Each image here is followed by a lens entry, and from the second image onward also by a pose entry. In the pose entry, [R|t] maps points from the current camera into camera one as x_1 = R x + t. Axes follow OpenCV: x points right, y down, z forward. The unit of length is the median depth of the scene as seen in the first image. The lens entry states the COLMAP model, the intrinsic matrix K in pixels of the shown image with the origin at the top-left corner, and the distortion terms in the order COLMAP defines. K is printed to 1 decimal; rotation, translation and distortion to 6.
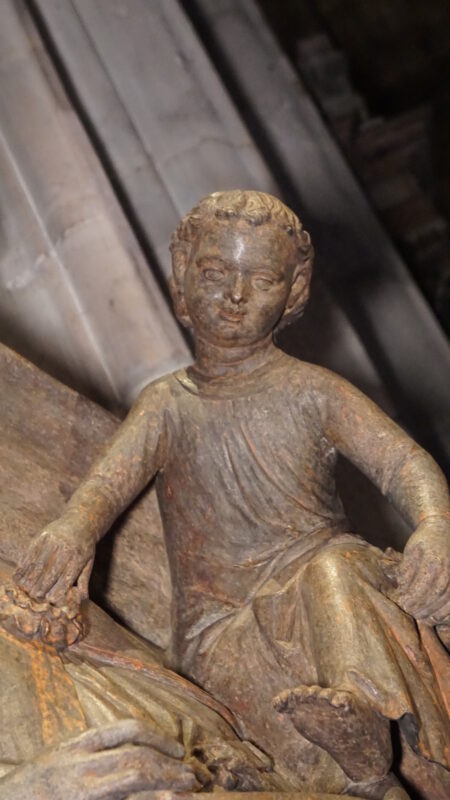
lens RADIAL K [[1761.9, 0, 225.0], [0, 1761.9, 400.0], [0, 0, 1]] dist [0.295415, 0.163322]
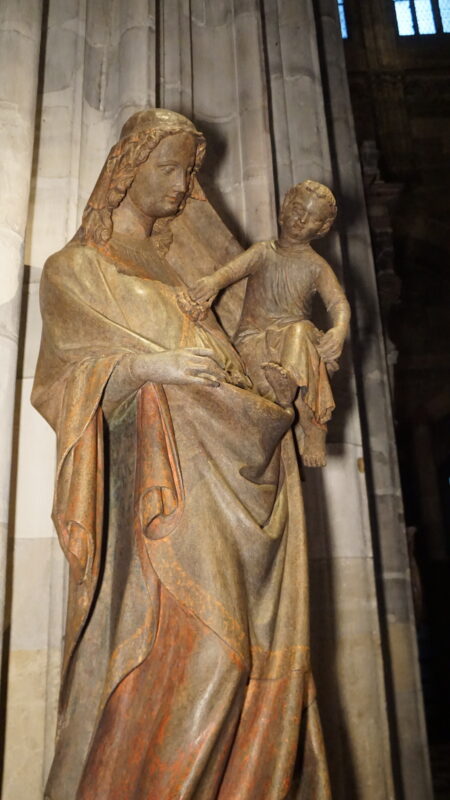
lens RADIAL K [[702.9, 0, 222.8], [0, 702.9, 397.5], [0, 0, 1]] dist [-0.144869, 0.186955]
pose [[0.934086, 0.356588, -0.018125, 0.008336], [-0.346231, 0.917020, 0.197987, 0.018302], [0.087220, -0.178661, 0.980037, -0.068798]]
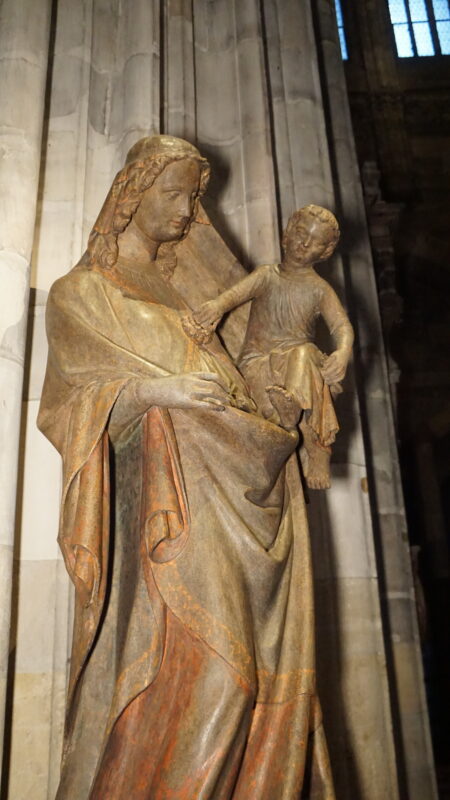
lens RADIAL K [[702.9, 0, 222.8], [0, 702.9, 397.5], [0, 0, 1]] dist [-0.144869, 0.186955]
pose [[0.934947, 0.353516, -0.030010, 0.002580], [-0.343203, 0.922618, 0.176034, 0.011370], [0.089919, -0.154282, 0.983927, -0.074098]]
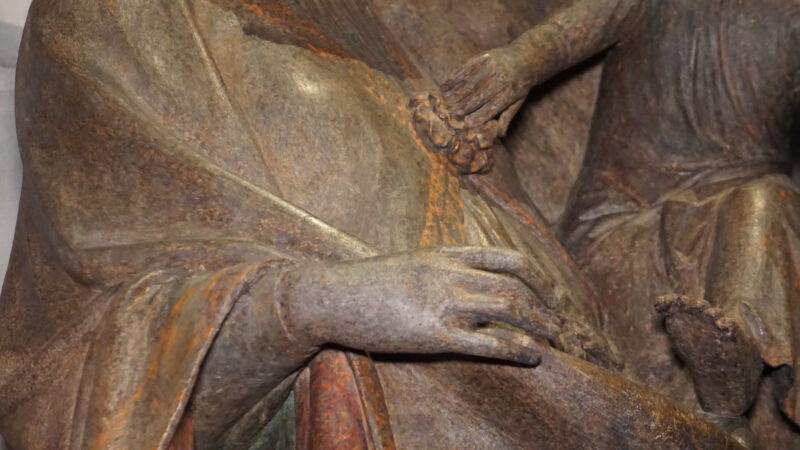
lens RADIAL K [[1761.9, 0, 400.2], [0, 1761.9, 229.9], [0, 0, 1]] dist [0.295415, 0.163322]
pose [[0.927471, 0.362361, -0.092153, -0.021844], [-0.349668, 0.927894, 0.129406, 0.051567], [0.132400, -0.087797, 0.987300, 0.045011]]
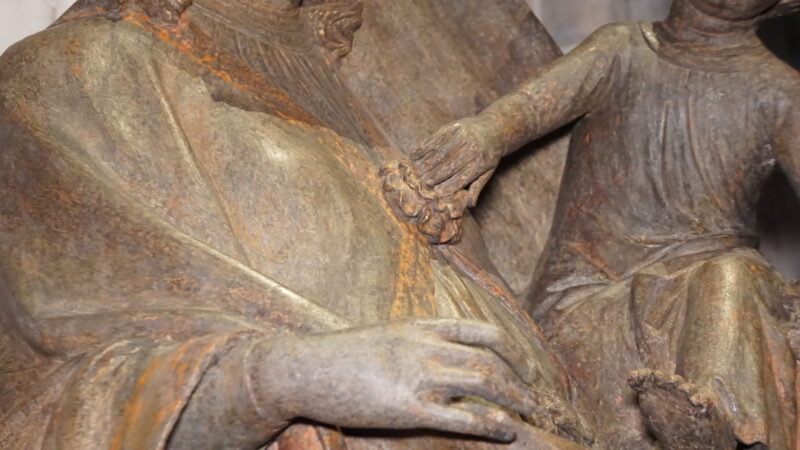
lens RADIAL K [[1761.9, 0, 400.2], [0, 1761.9, 229.9], [0, 0, 1]] dist [0.295415, 0.163322]
pose [[0.926517, 0.368330, -0.076809, -0.034627], [-0.362105, 0.928354, 0.083892, 0.055109], [0.102206, -0.049914, 0.993510, 0.057108]]
